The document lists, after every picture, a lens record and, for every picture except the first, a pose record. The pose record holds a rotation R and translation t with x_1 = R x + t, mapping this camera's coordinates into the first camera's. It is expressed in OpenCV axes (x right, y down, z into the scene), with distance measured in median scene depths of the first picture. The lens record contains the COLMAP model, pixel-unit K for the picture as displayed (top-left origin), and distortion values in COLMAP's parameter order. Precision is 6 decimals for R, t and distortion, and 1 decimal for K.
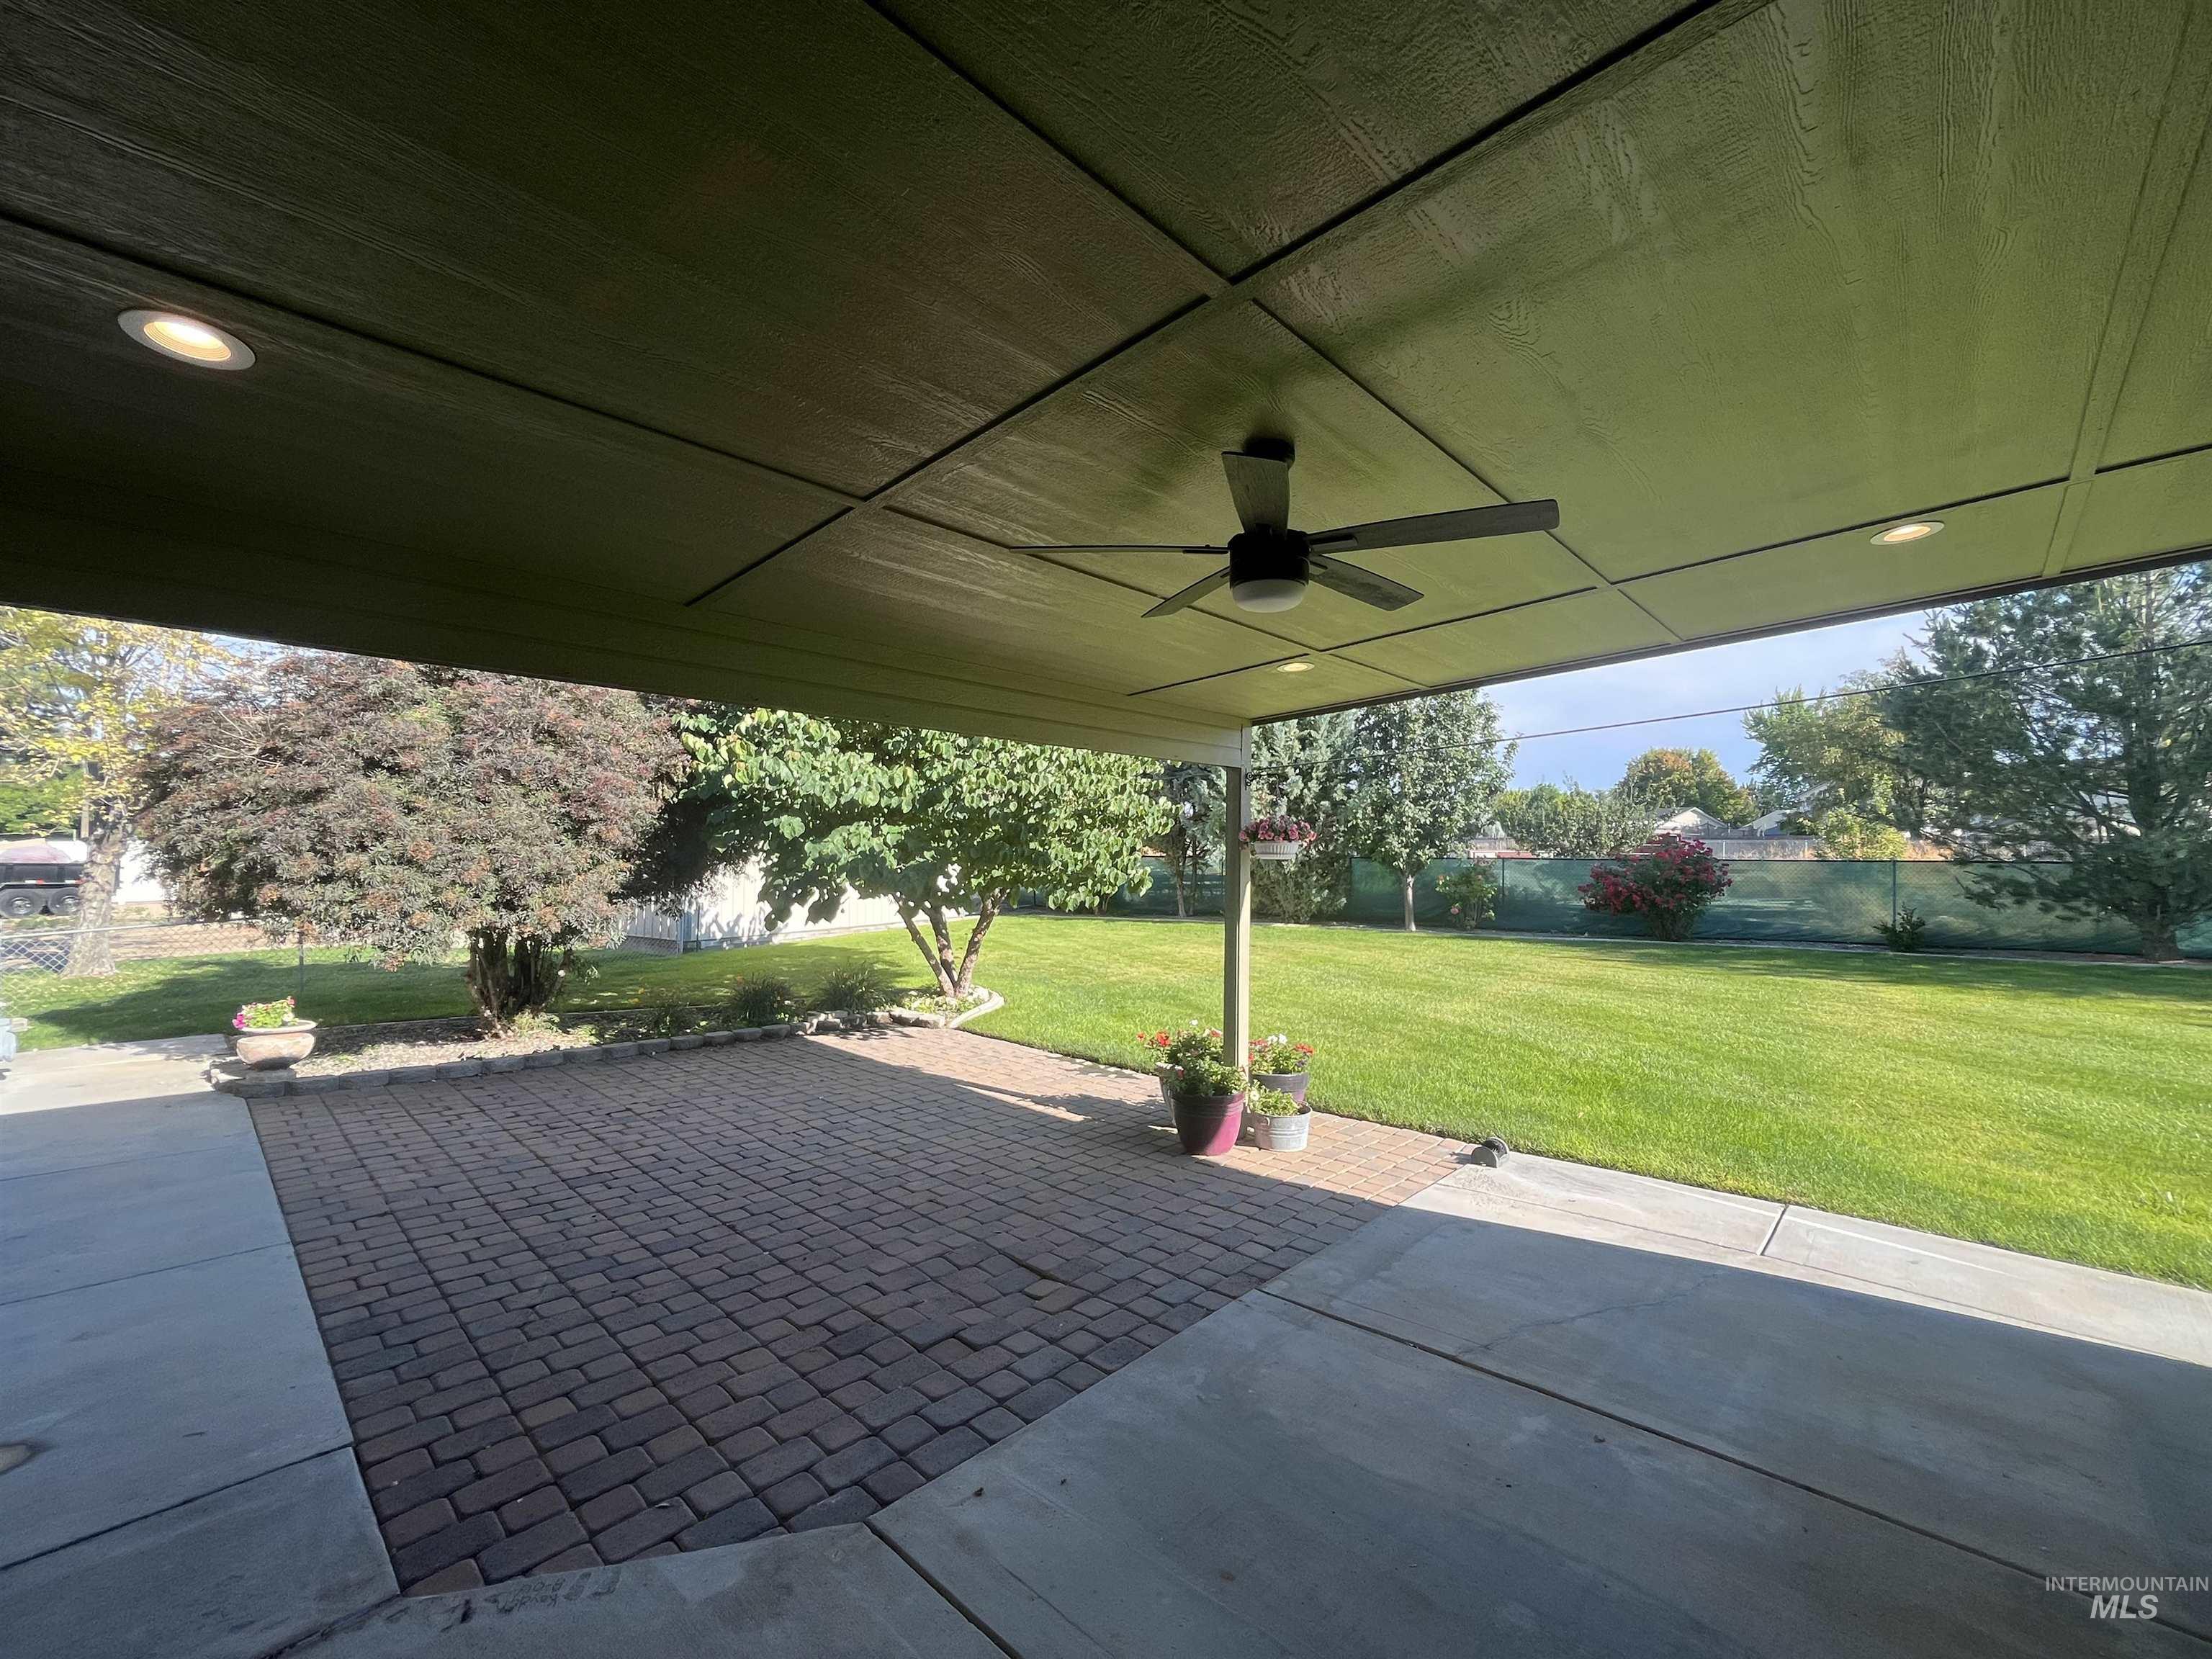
lens RADIAL K [[906.5, 0, 1105.7], [0, 906.5, 828.5], [0, 0, 1]] dist [-0.001765, 0.000122]
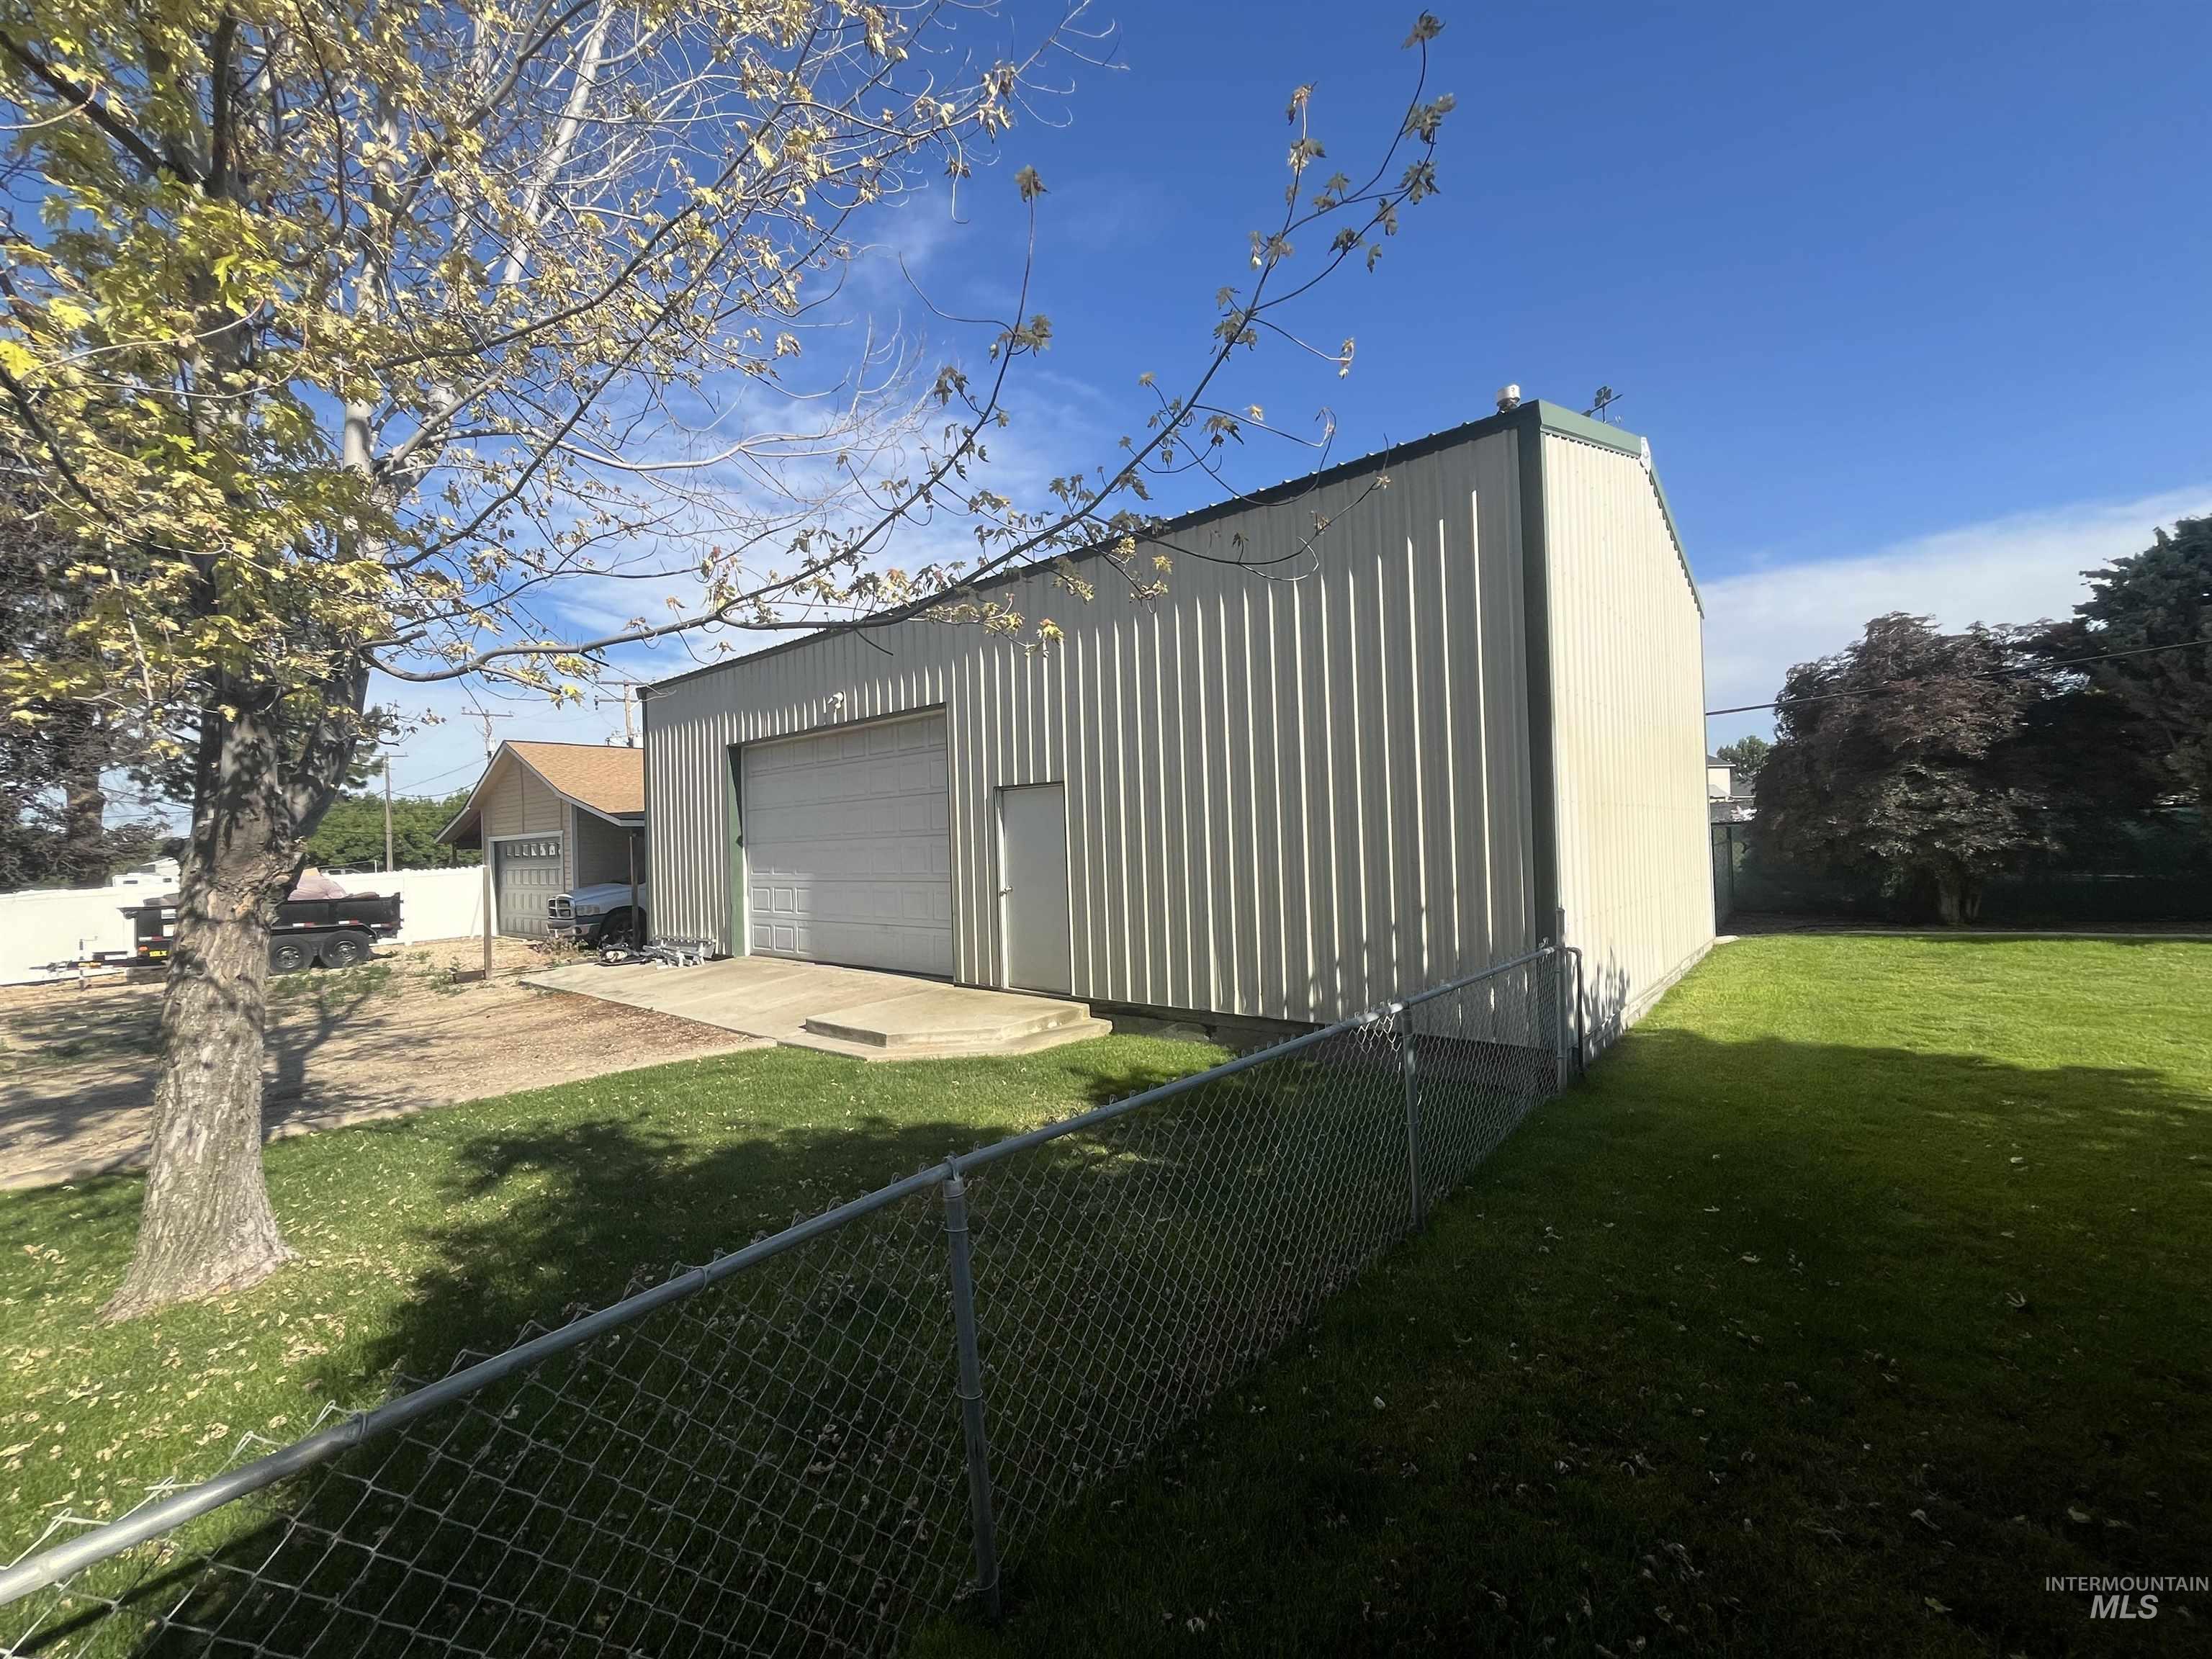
lens RADIAL K [[906.8, 0, 1101.2], [0, 906.8, 826.3], [0, 0, 1]] dist [0.000973, -0.000214]
pose [[0.980699, -0.051383, -0.188649, -1.292063], [0.052471, 0.998622, 0.000774, 0.037902], [0.188349, -0.010657, 0.982044, 1.290432]]
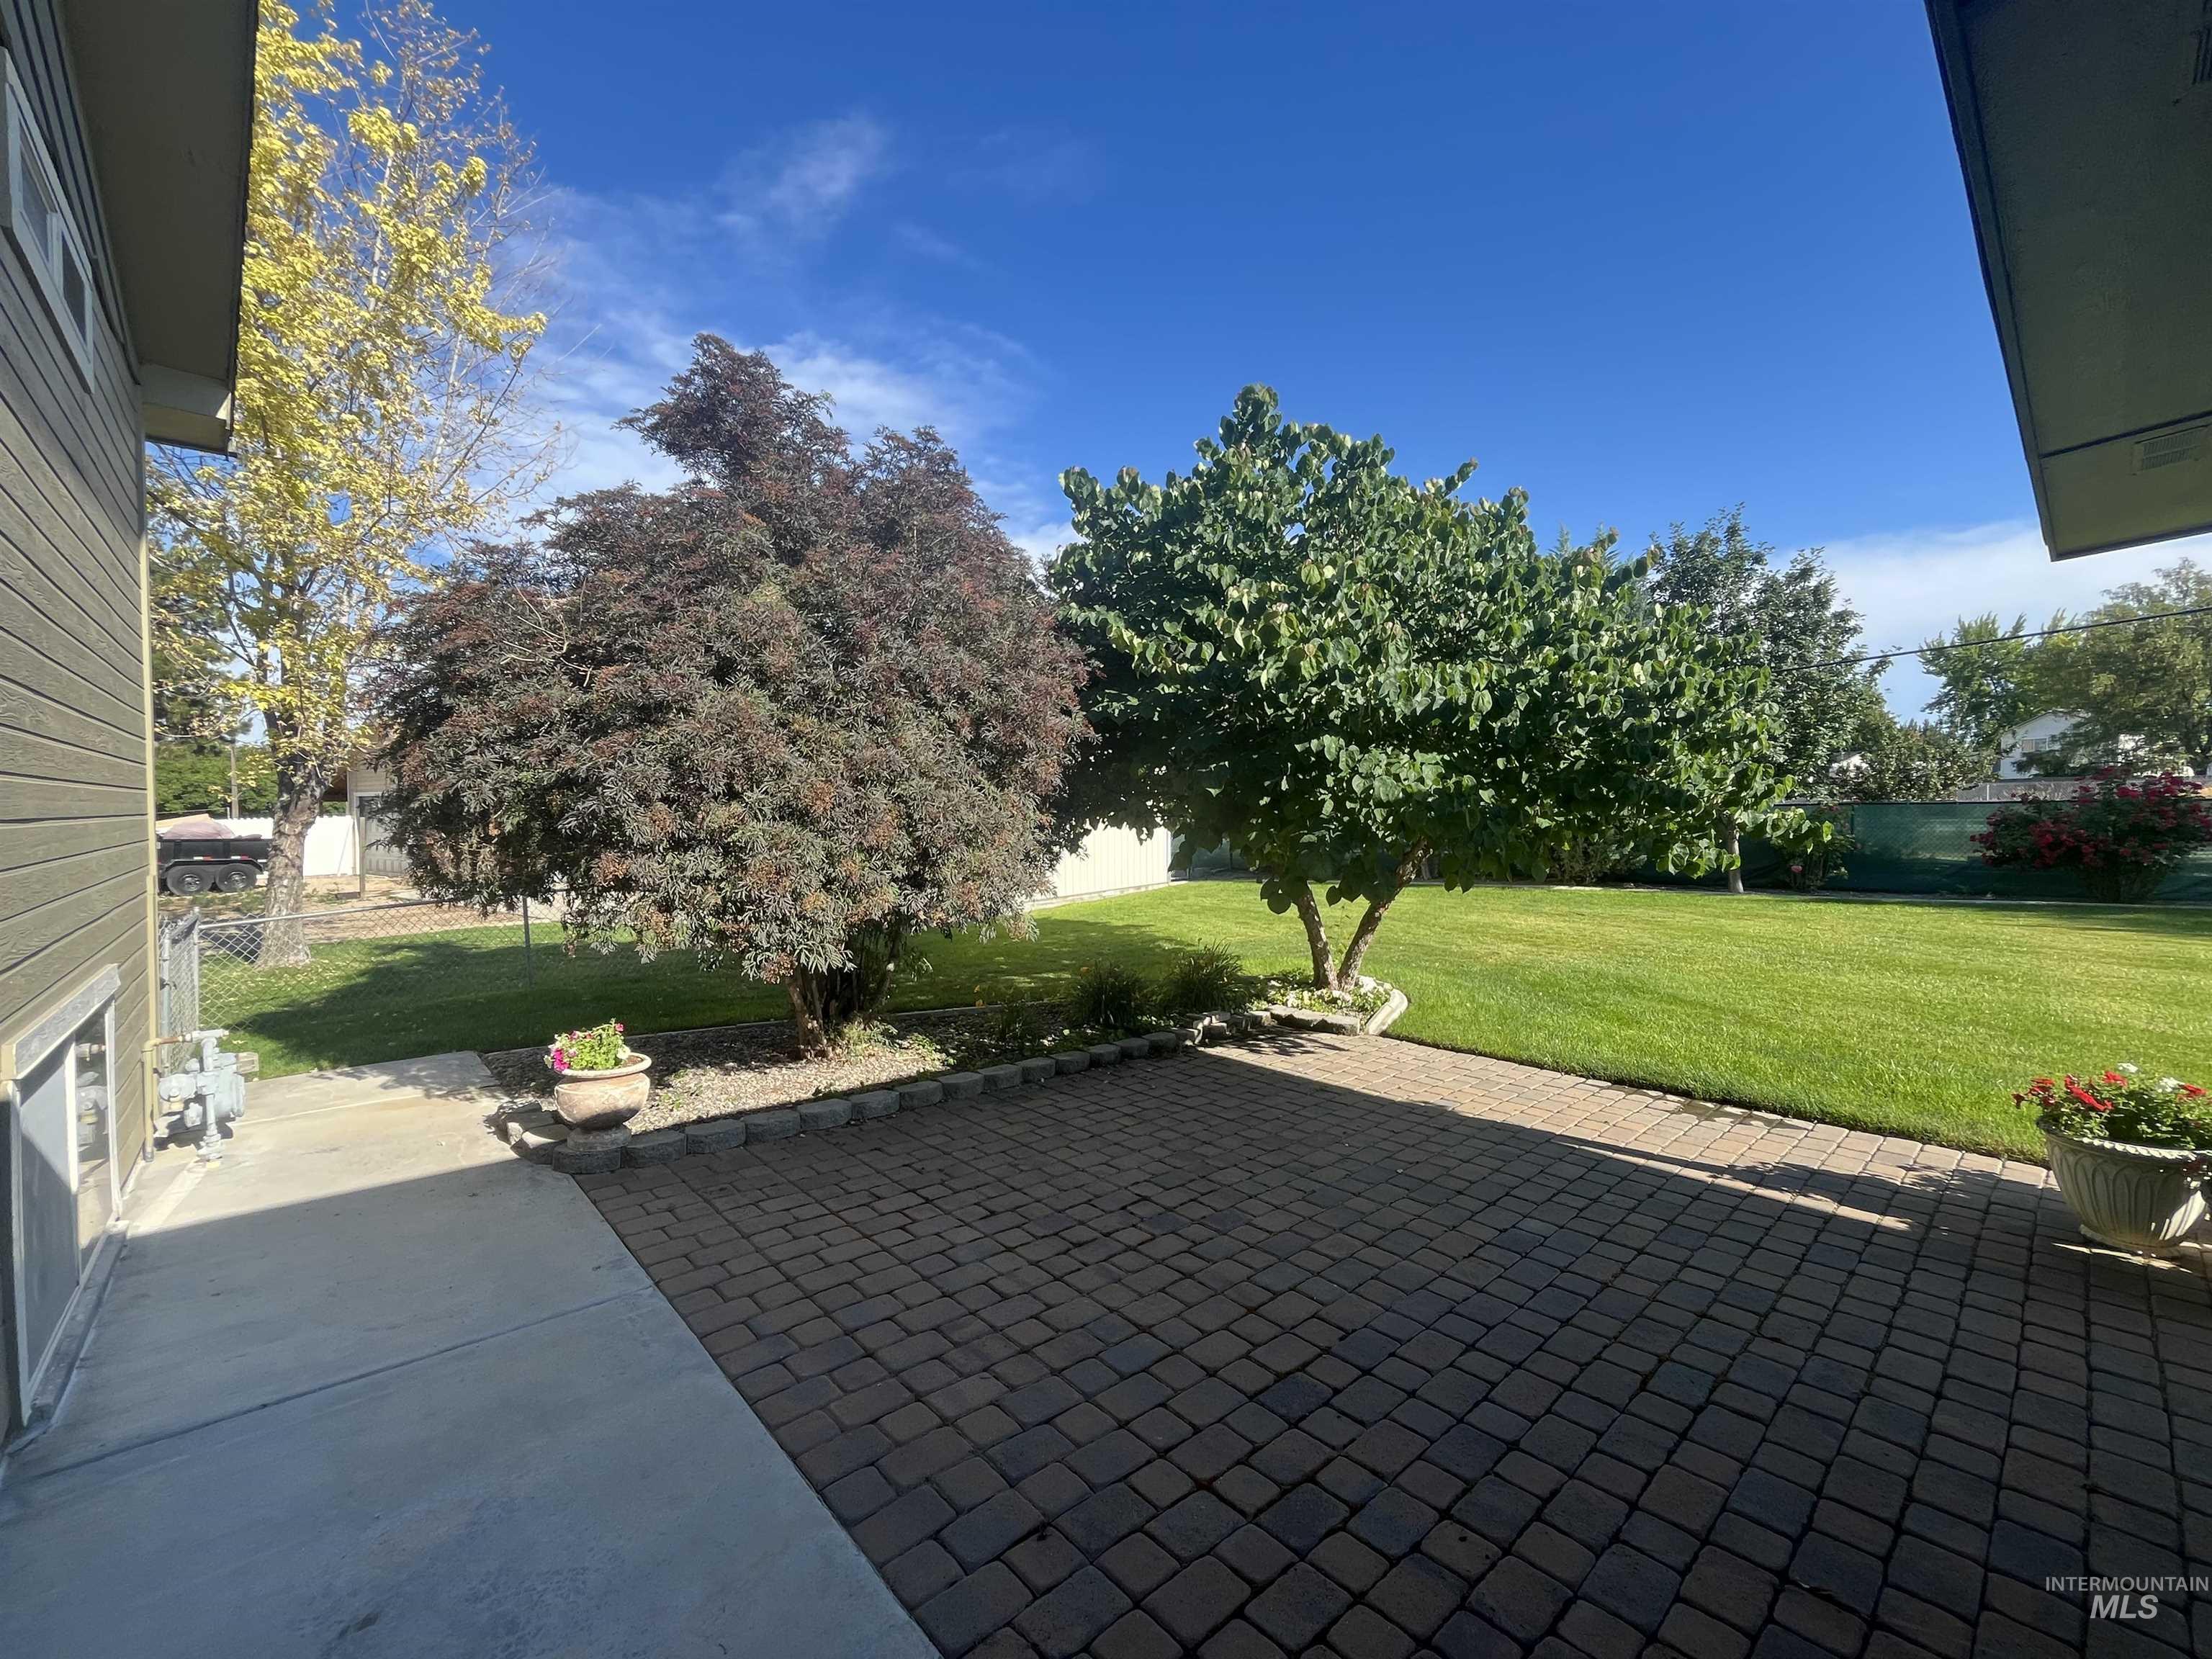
lens RADIAL K [[906.5, 0, 1105.7], [0, 906.5, 828.5], [0, 0, 1]] dist [-0.001765, 0.000122]
pose [[0.996928, -0.016742, -0.076509, -0.477476], [0.019918, 0.998963, 0.040936, 0.023097], [0.075744, -0.042334, 0.996228, 0.357419]]
